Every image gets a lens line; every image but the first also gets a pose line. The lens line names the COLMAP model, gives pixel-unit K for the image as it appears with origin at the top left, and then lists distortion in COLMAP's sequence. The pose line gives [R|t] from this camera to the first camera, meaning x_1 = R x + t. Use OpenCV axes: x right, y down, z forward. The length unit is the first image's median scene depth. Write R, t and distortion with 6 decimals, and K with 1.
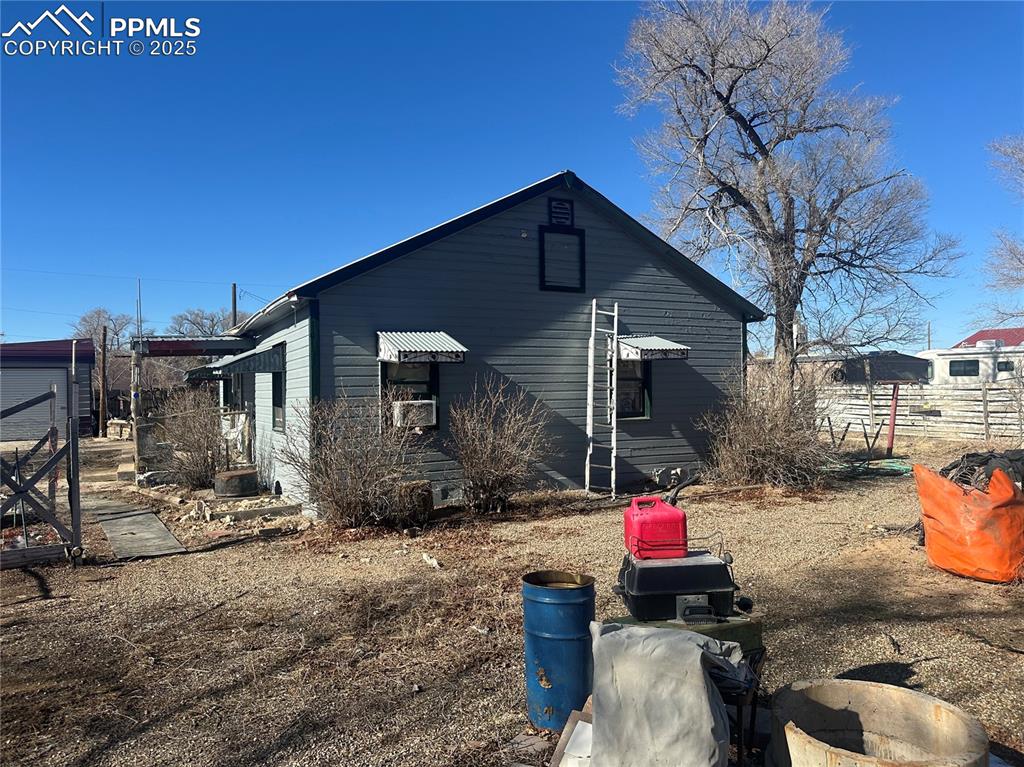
lens RADIAL K [[738.9, 0, 513.8], [0, 738.9, 353.6], [0, 0, 1]] dist [0.119273, -0.077833]
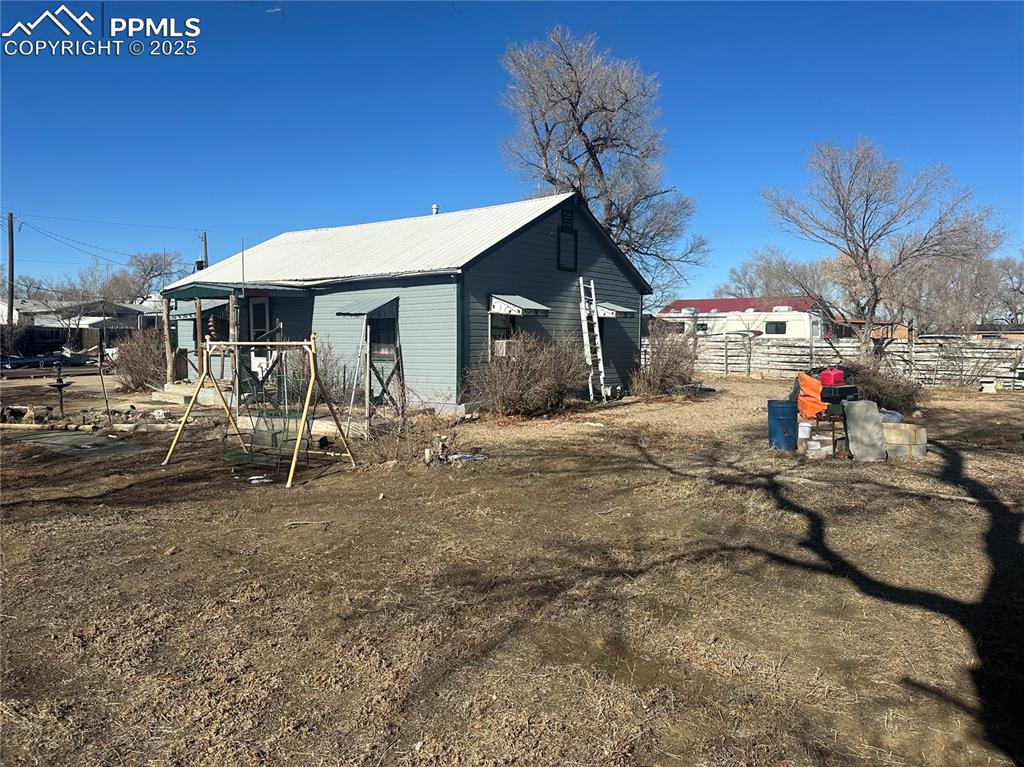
lens RADIAL K [[738.9, 0, 513.8], [0, 738.9, 353.6], [0, 0, 1]] dist [0.119273, -0.077833]
pose [[0.919136, 0.012150, 0.393753, -0.630137], [-0.037155, 0.997742, 0.055944, 0.004317], [-0.392184, -0.066050, 0.917512, -0.370160]]
